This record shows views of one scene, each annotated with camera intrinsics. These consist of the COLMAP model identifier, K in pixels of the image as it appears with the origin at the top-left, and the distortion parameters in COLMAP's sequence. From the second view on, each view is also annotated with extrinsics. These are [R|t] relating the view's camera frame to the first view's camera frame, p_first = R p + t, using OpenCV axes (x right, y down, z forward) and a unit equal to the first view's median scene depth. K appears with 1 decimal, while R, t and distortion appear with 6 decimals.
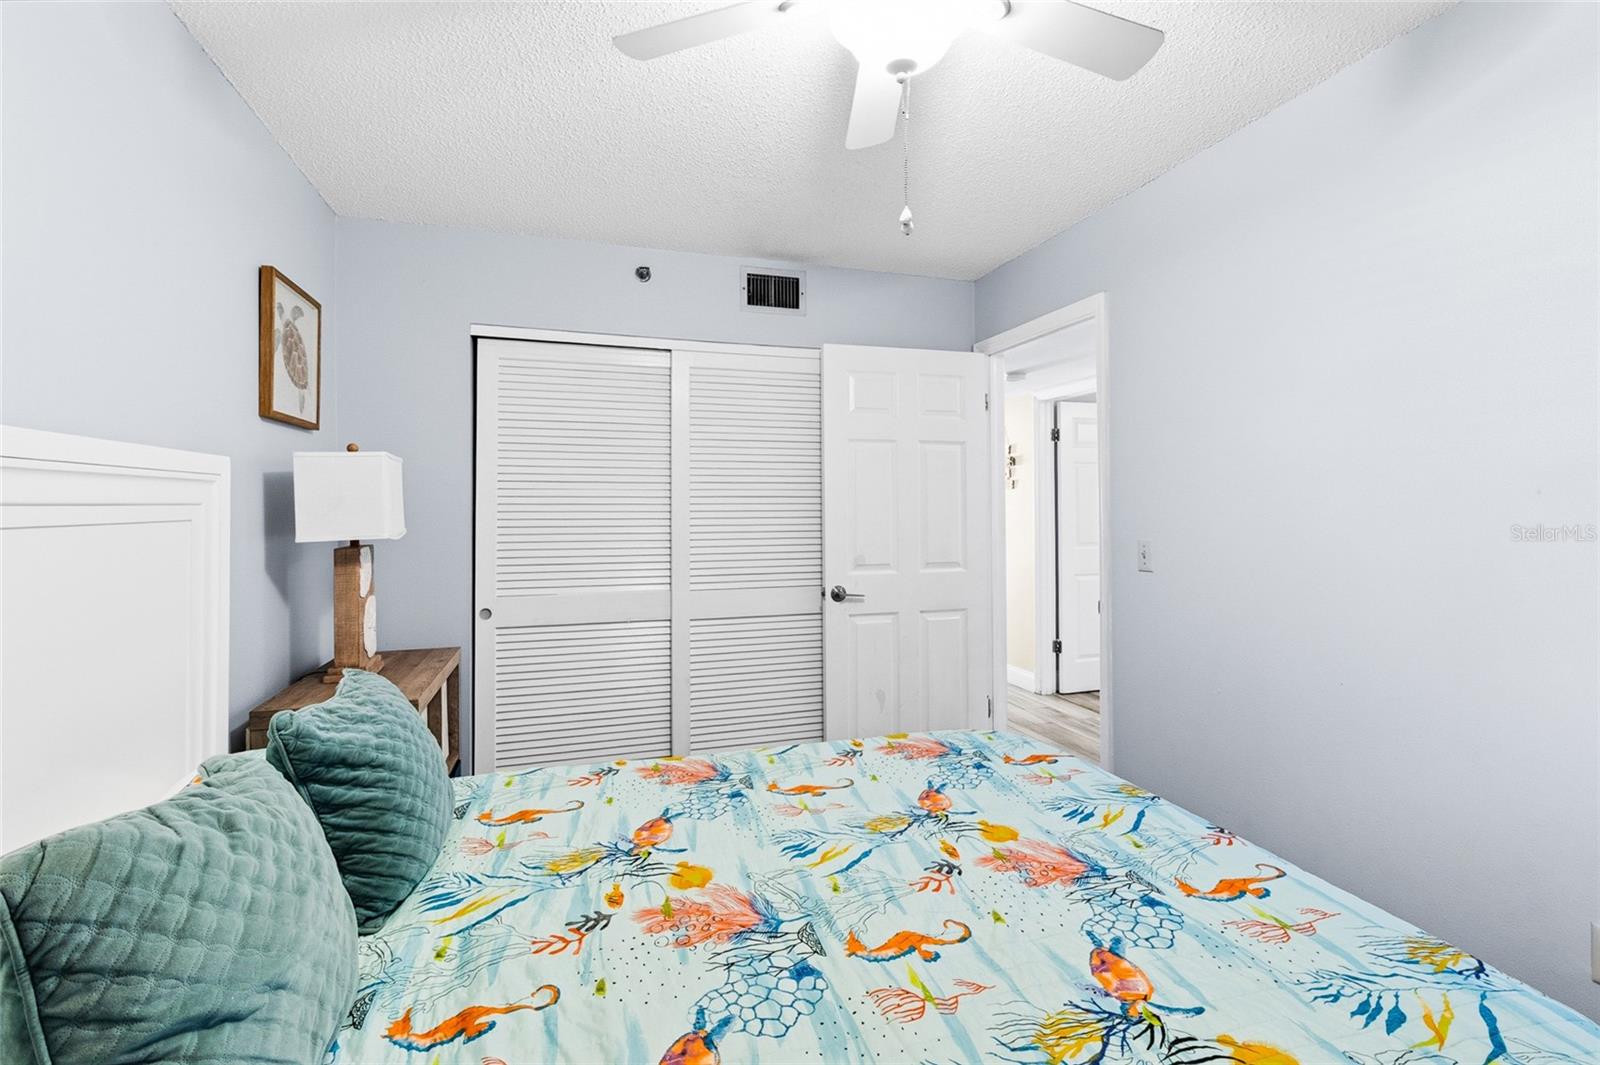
lens RADIAL K [[726.8, 0, 816.2], [0, 726.8, 500.7], [0, 0, 1]] dist [-0.000586, -0.000397]
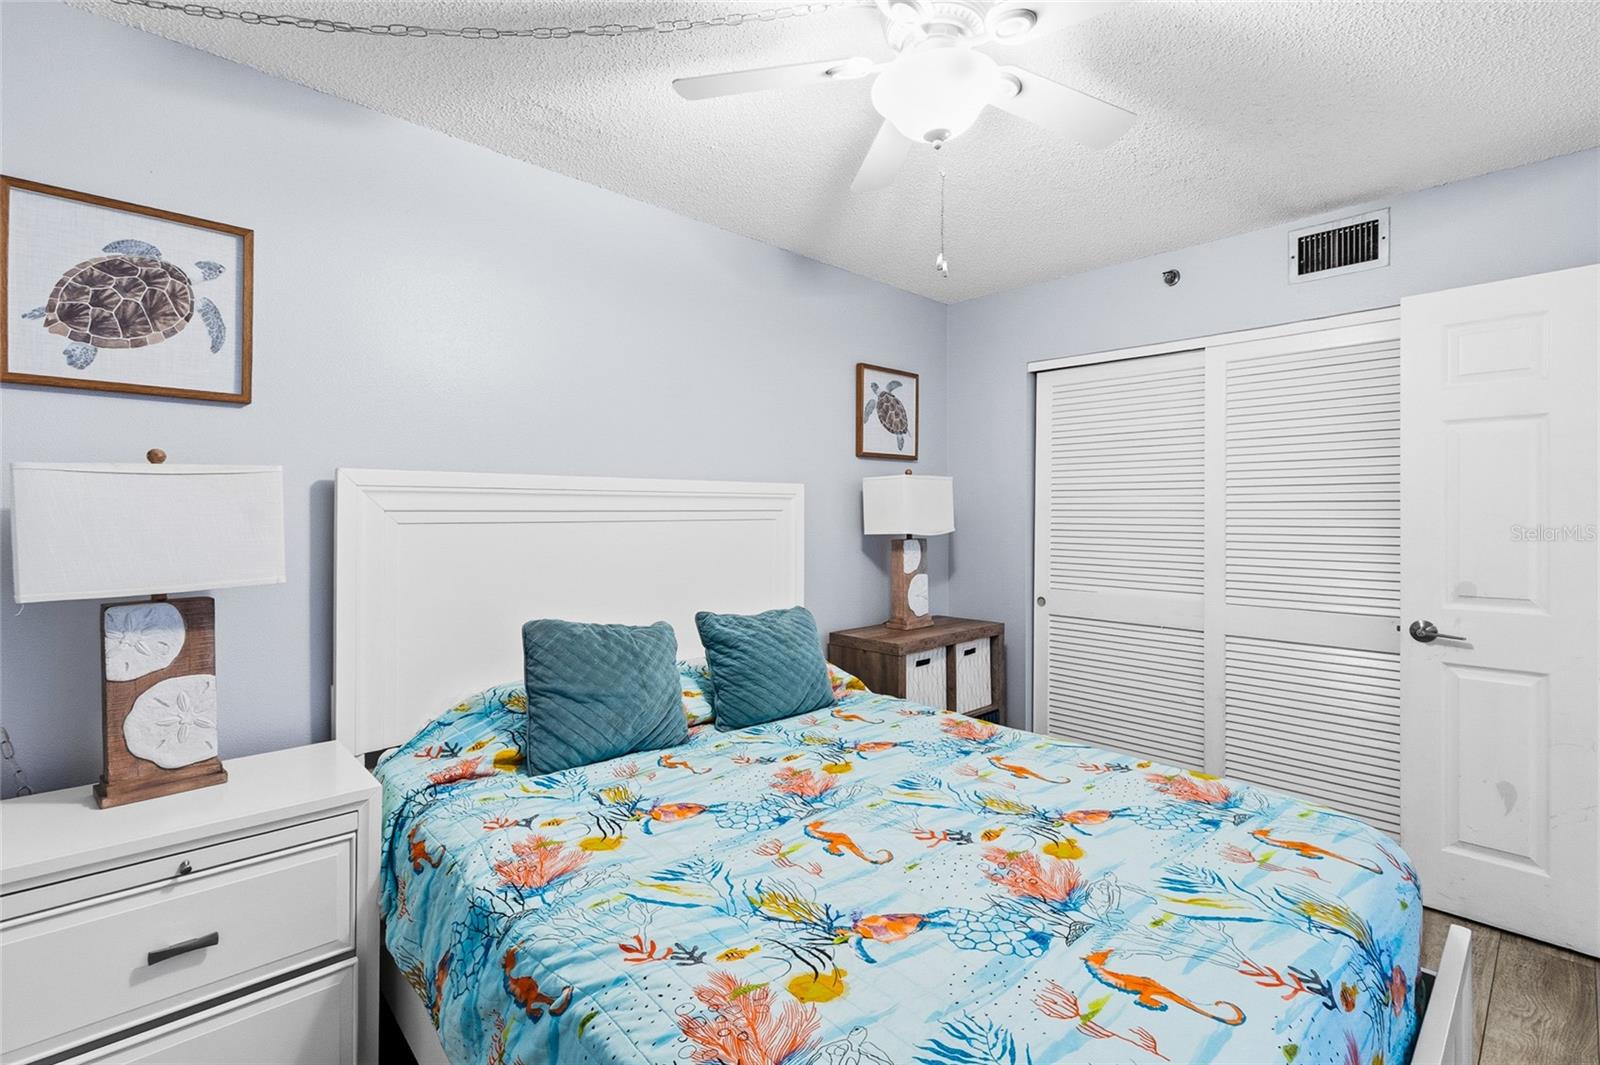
lens RADIAL K [[749.3, 0, 839.6], [0, 749.3, 511.5], [0, 0, 1]] dist [0.000800, -0.000067]
pose [[0.456133, 0.002011, -0.889909, 0.597843], [0.005493, 0.999972, 0.005075, -0.001498], [0.889894, -0.007203, 0.456110, 0.166613]]
